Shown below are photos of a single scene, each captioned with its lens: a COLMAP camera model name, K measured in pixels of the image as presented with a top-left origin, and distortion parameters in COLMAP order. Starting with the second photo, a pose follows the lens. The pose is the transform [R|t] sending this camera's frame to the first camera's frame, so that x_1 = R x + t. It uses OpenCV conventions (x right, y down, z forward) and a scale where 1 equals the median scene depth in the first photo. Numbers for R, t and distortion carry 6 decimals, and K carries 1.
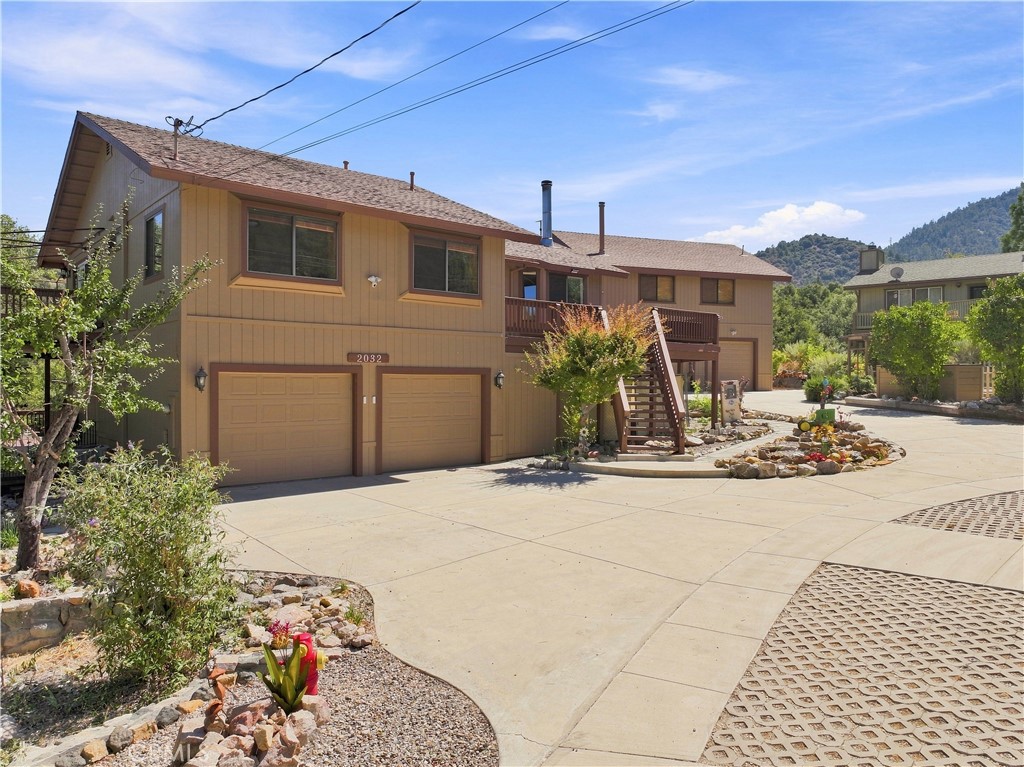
lens RADIAL K [[717.5, 0, 516.0], [0, 717.5, 383.7], [0, 0, 1]] dist [-0.003726, 0.018966]
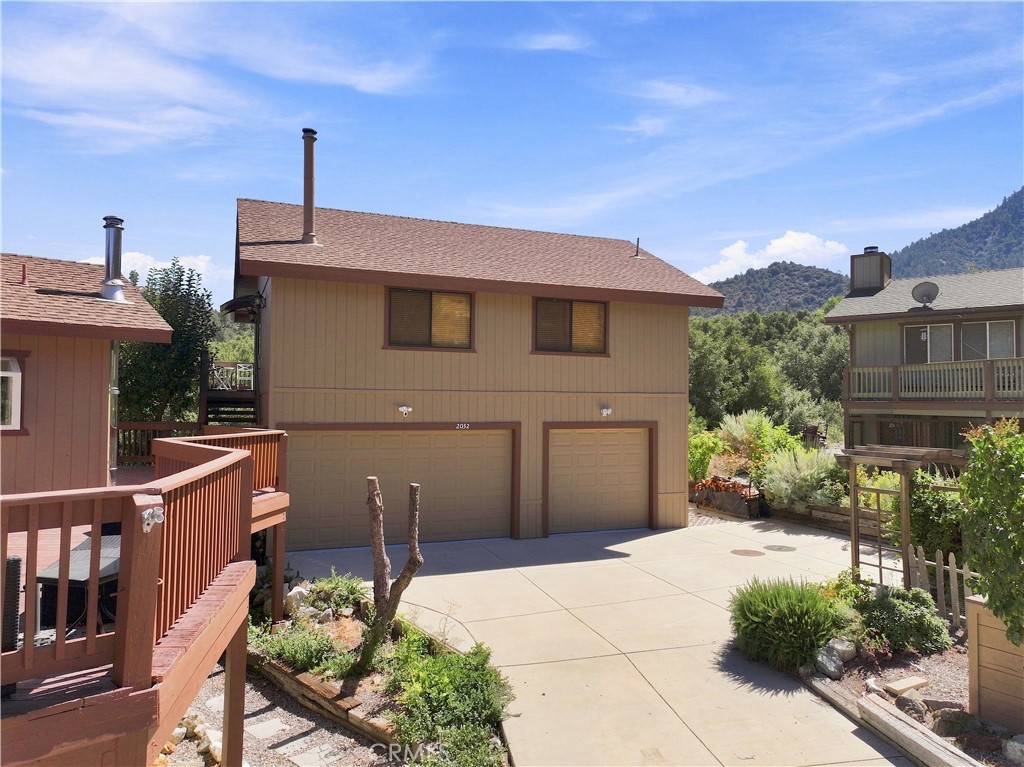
lens RADIAL K [[717.5, 0, 516.0], [0, 717.5, 383.7], [0, 0, 1]] dist [-0.003726, 0.018966]
pose [[0.999296, 0.006227, 0.036994, 0.105342], [-0.004976, 0.999416, -0.033816, -0.034176], [-0.037183, 0.033608, 0.998743, 0.242901]]
